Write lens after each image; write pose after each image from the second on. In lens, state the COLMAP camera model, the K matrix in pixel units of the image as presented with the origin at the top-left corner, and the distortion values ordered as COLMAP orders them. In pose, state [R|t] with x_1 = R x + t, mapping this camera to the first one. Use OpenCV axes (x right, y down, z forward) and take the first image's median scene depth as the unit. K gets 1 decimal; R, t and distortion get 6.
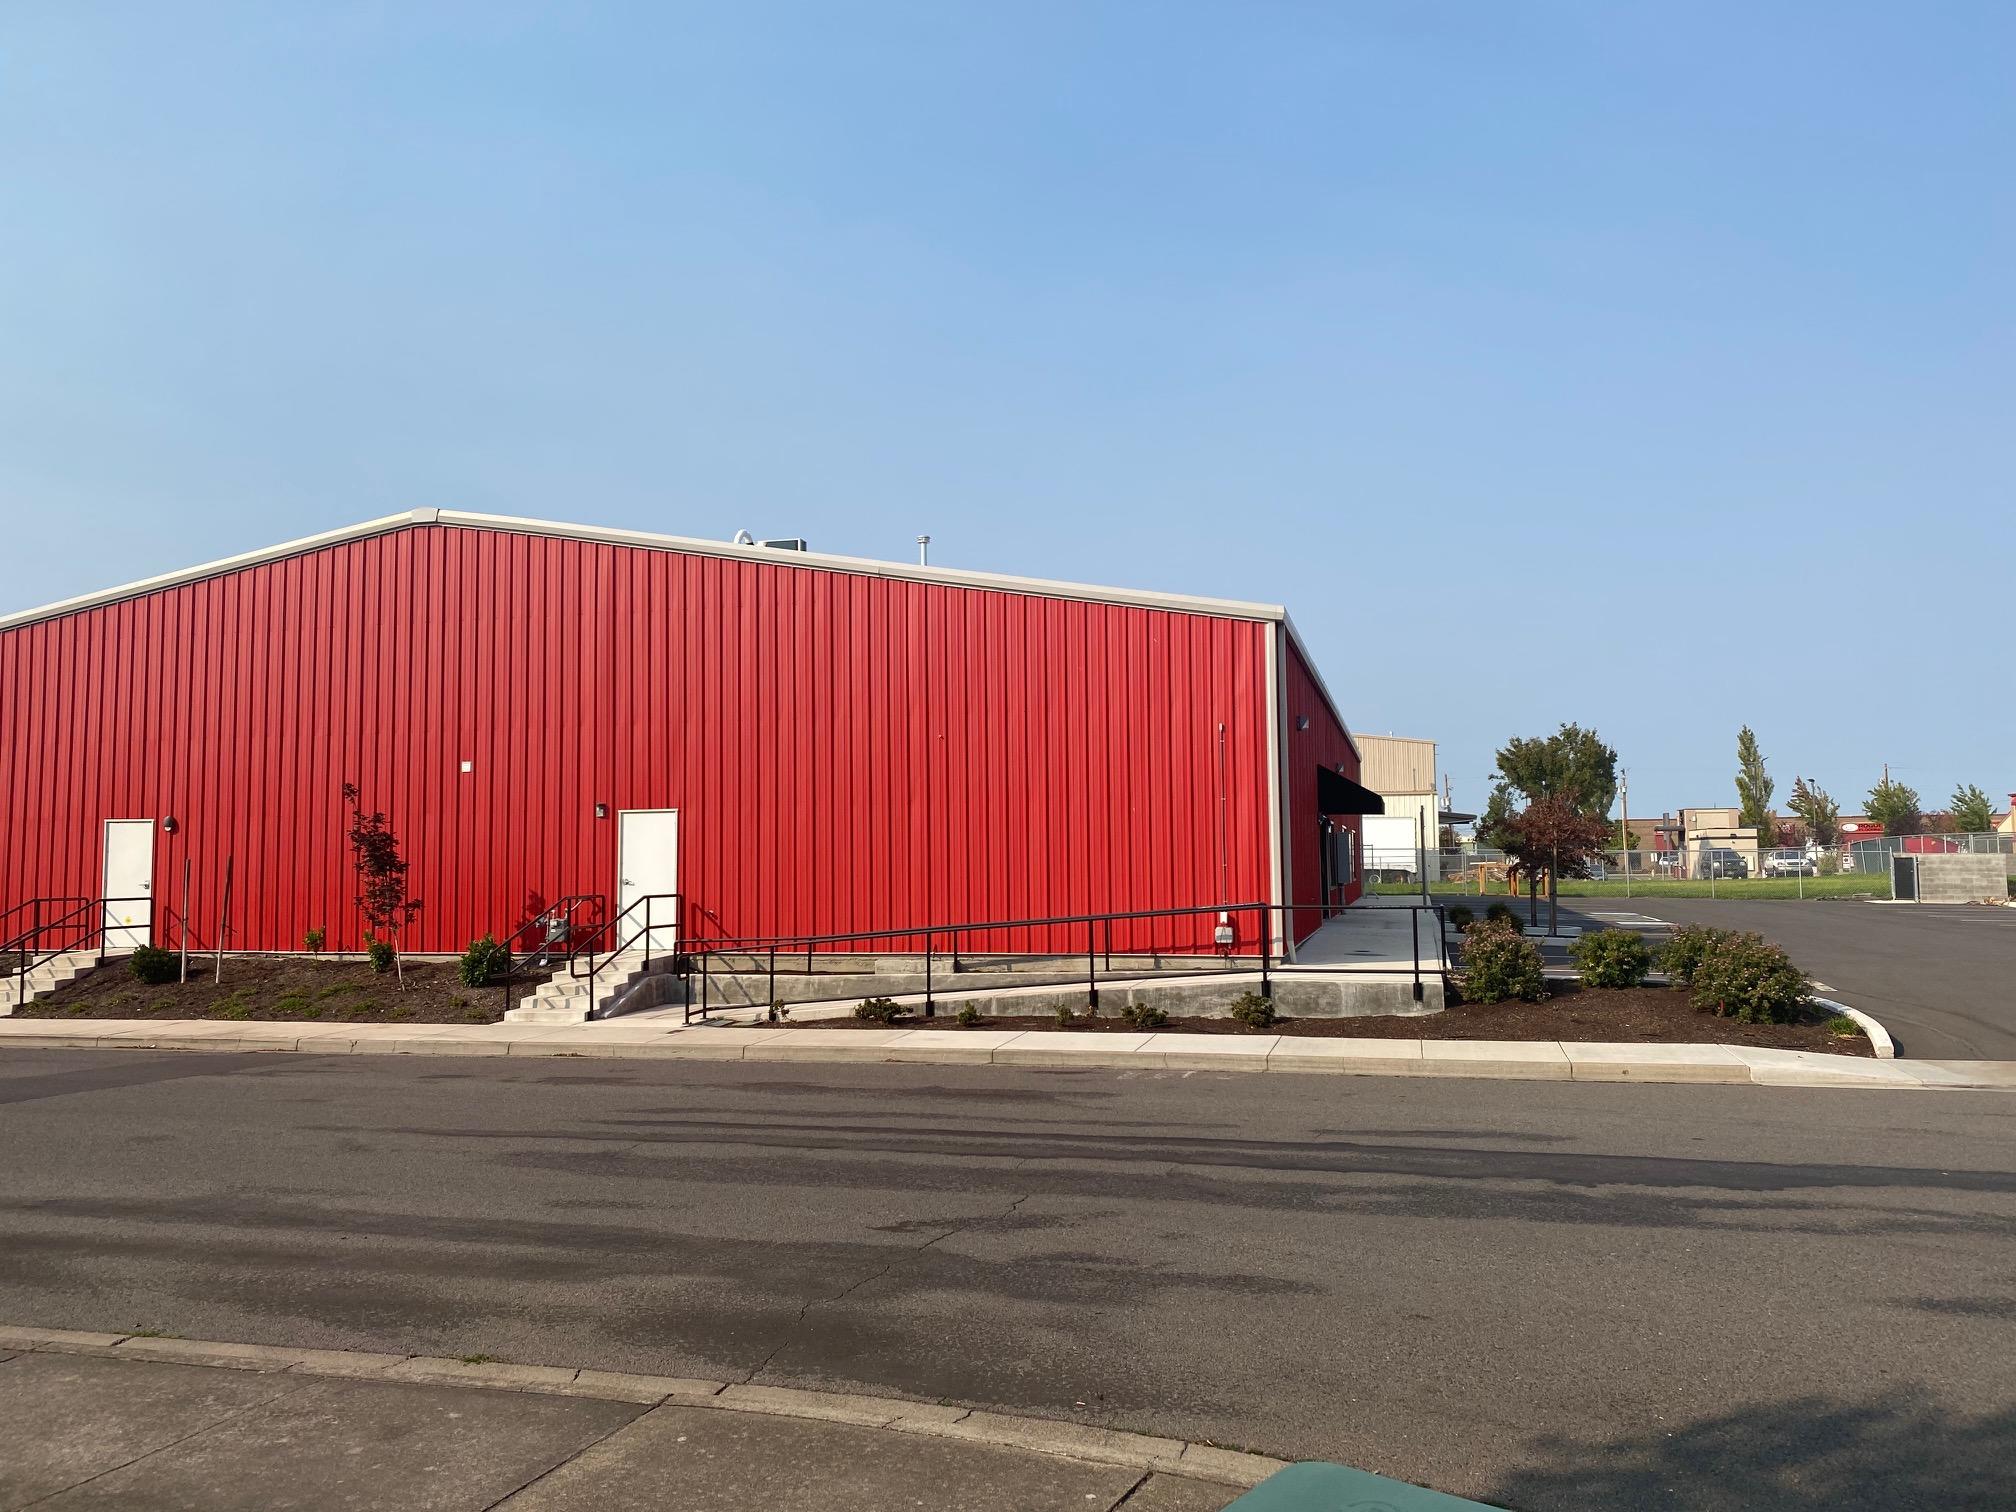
lens RADIAL K [[1524.7, 0, 1007.5], [0, 1524.7, 750.6], [0, 0, 1]] dist [0.043713, -0.029377]
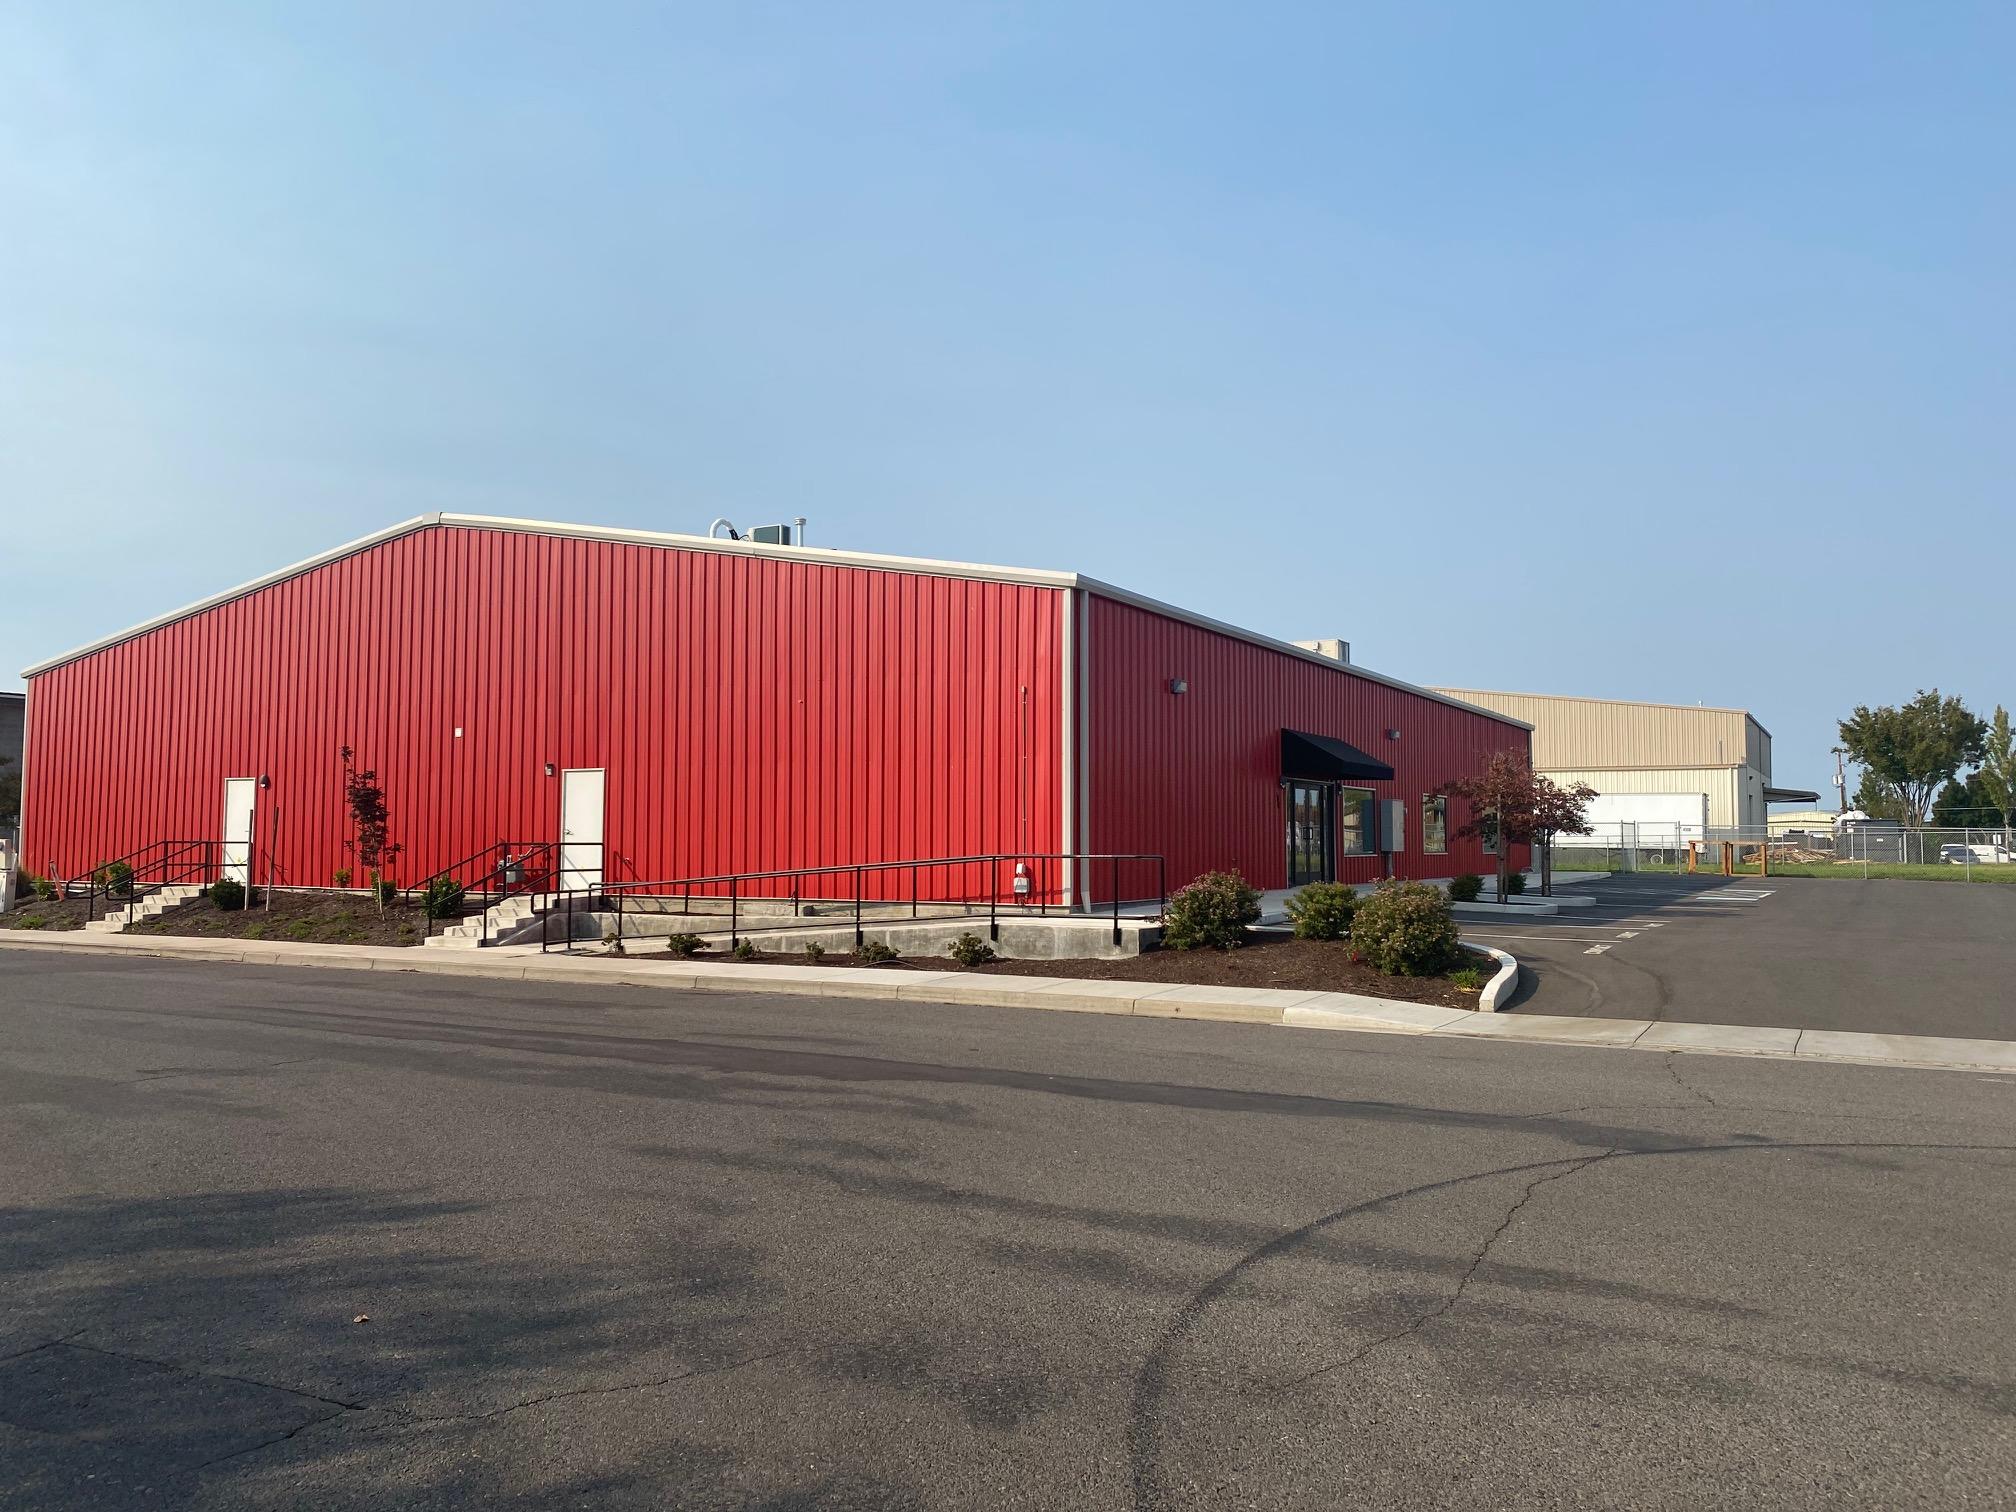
lens RADIAL K [[1524.7, 0, 1015.4], [0, 1524.7, 762.4], [0, 0, 1]] dist [0.043713, -0.029377]
pose [[0.966513, -0.001066, -0.256616, 0.406853], [0.006643, 0.999760, 0.020867, 0.013387], [0.256533, -0.021873, 0.966288, -0.022040]]
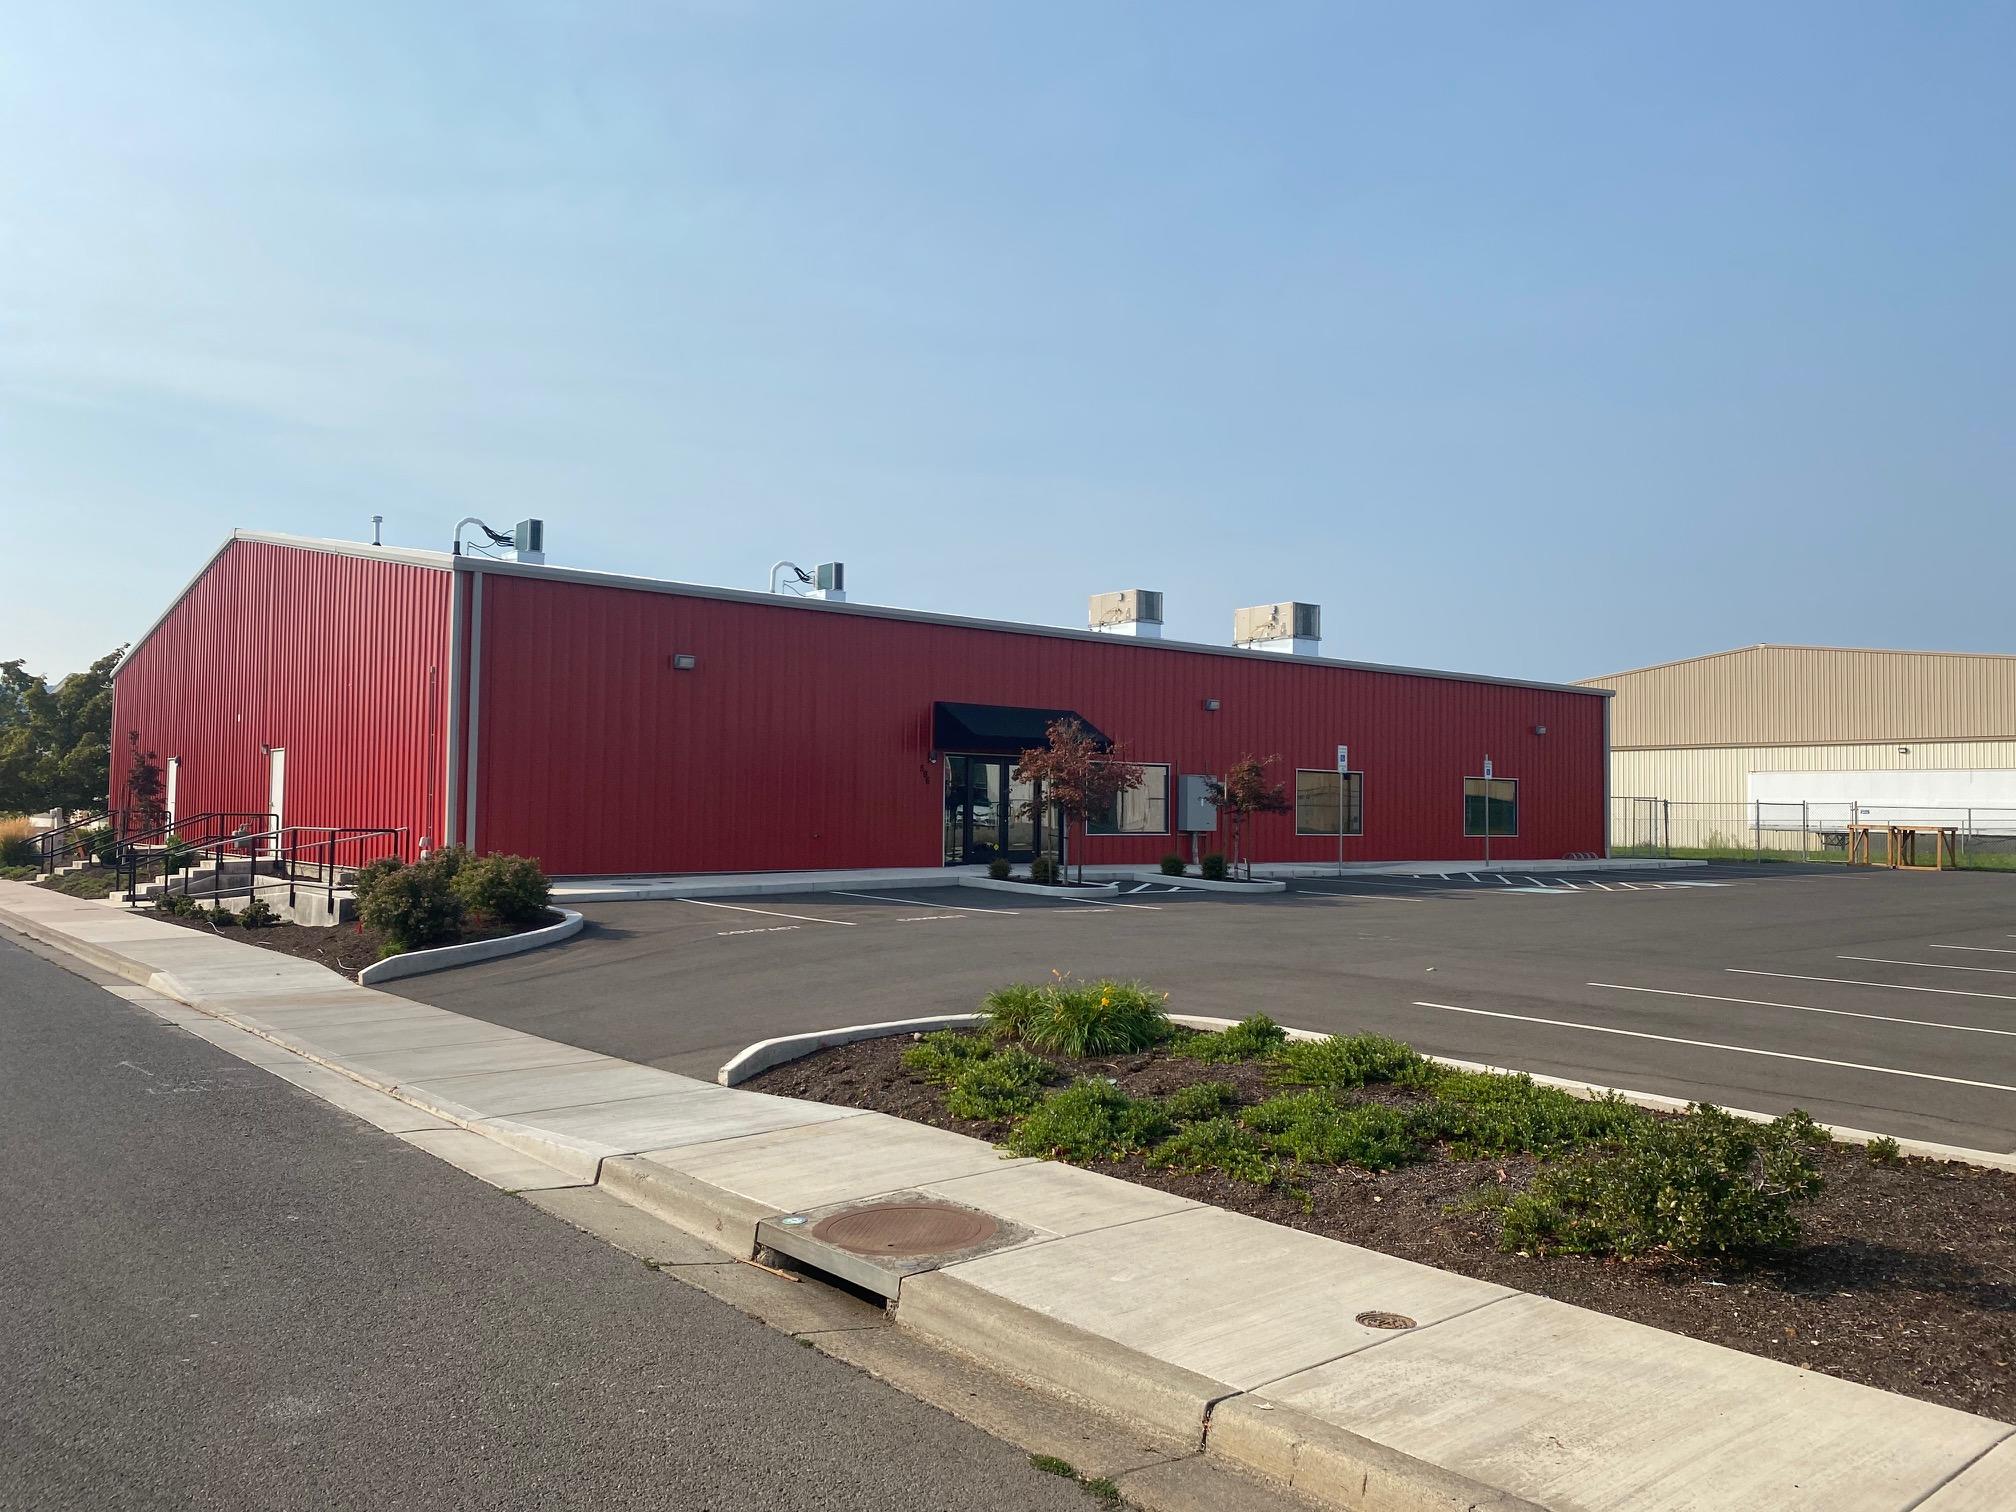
lens RADIAL K [[1524.7, 0, 1023.2], [0, 1524.7, 755.3], [0, 0, 1]] dist [0.043713, -0.029377]
pose [[0.811784, -0.003793, -0.583946, 1.139621], [0.023293, 0.999393, 0.025890, 0.028181], [0.583493, -0.034619, 0.811380, 0.345830]]
